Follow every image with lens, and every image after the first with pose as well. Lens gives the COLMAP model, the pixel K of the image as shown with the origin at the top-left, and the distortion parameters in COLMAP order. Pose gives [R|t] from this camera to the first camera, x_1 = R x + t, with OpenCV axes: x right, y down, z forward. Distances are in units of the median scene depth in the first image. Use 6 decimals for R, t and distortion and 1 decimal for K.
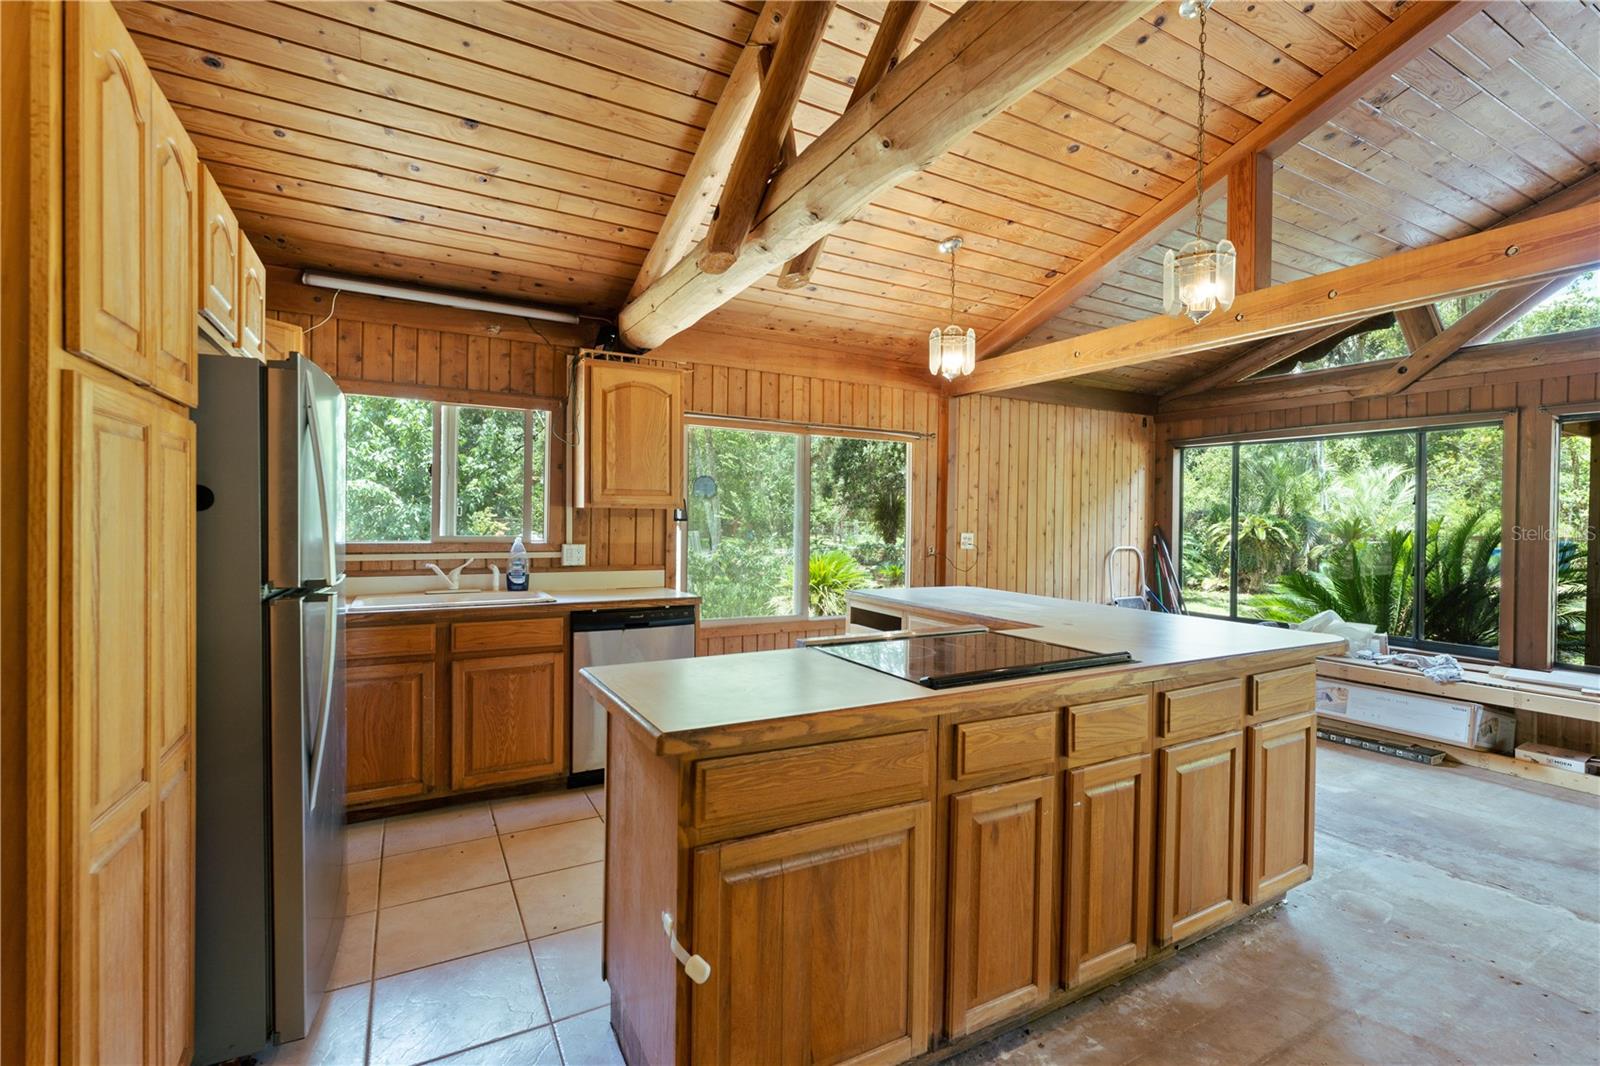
lens RADIAL K [[709.1, 0, 796.2], [0, 709.1, 526.1], [0, 0, 1]] dist [-0.000282, -0.000019]
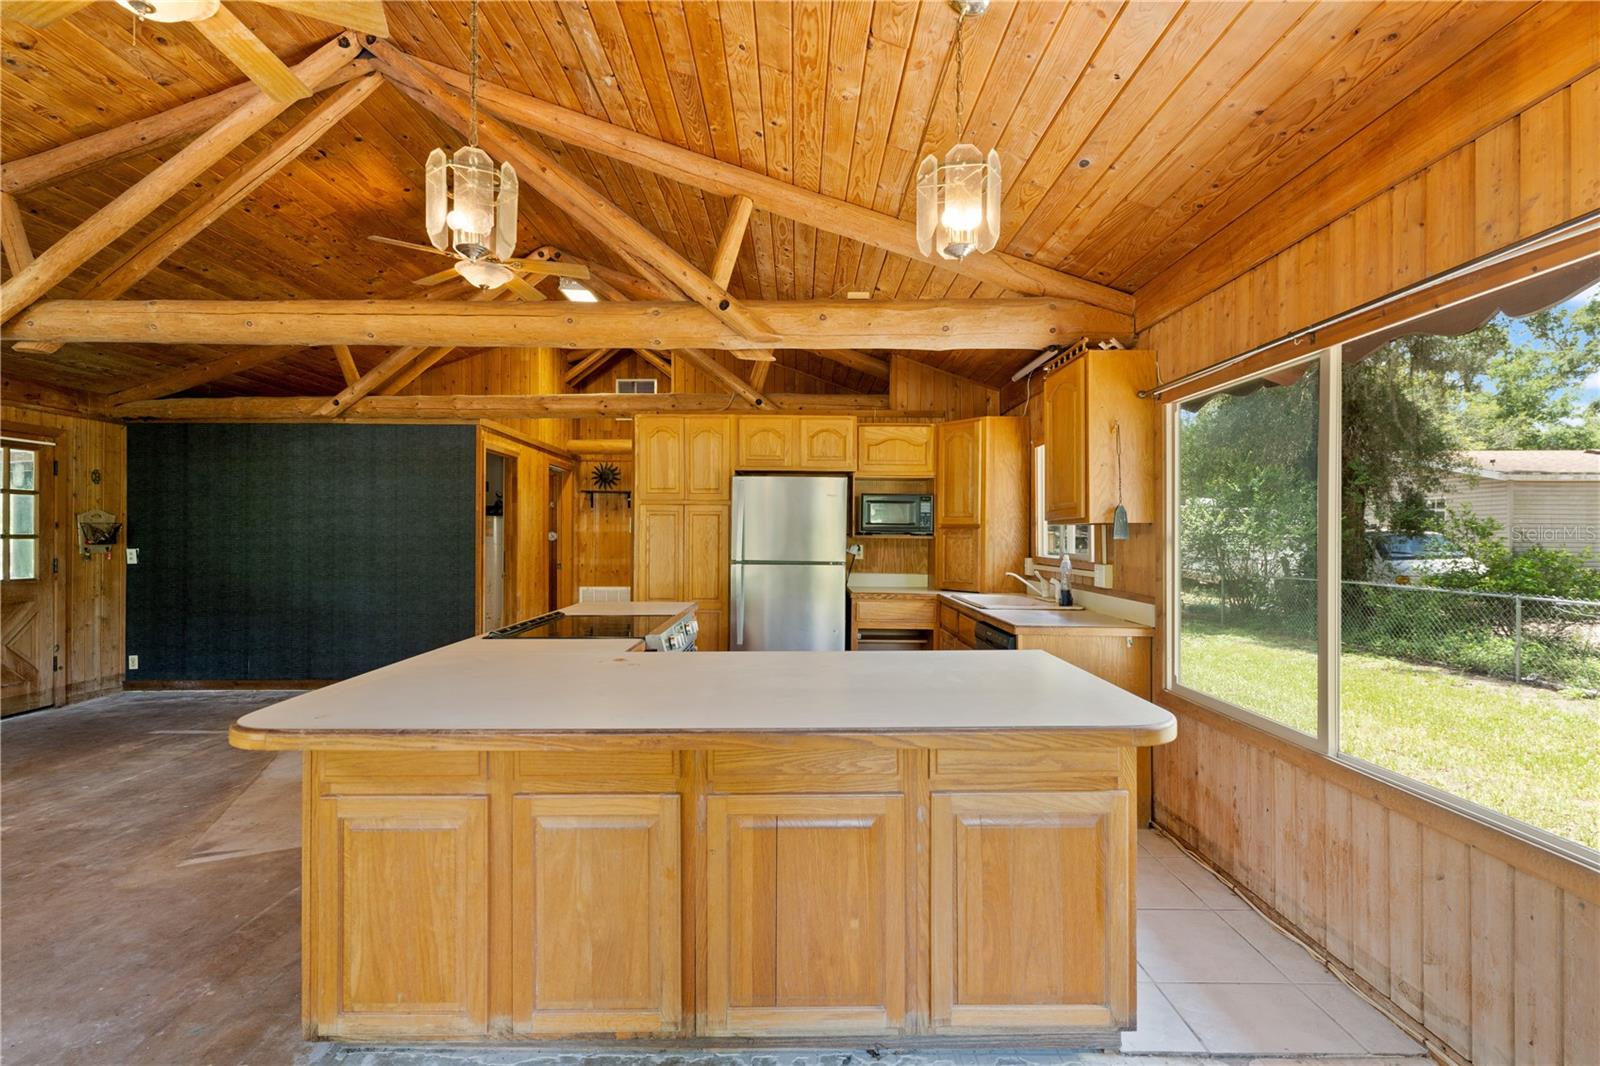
lens RADIAL K [[706.9, 0, 798.6], [0, 706.9, 533.4], [0, 0, 1]] dist [0.000484, -0.000183]
pose [[-0.474281, -0.016012, -0.880228, 0.731494], [-0.018039, 0.999801, -0.008468, -0.000308], [0.880189, 0.011862, -0.474476, 1.149274]]
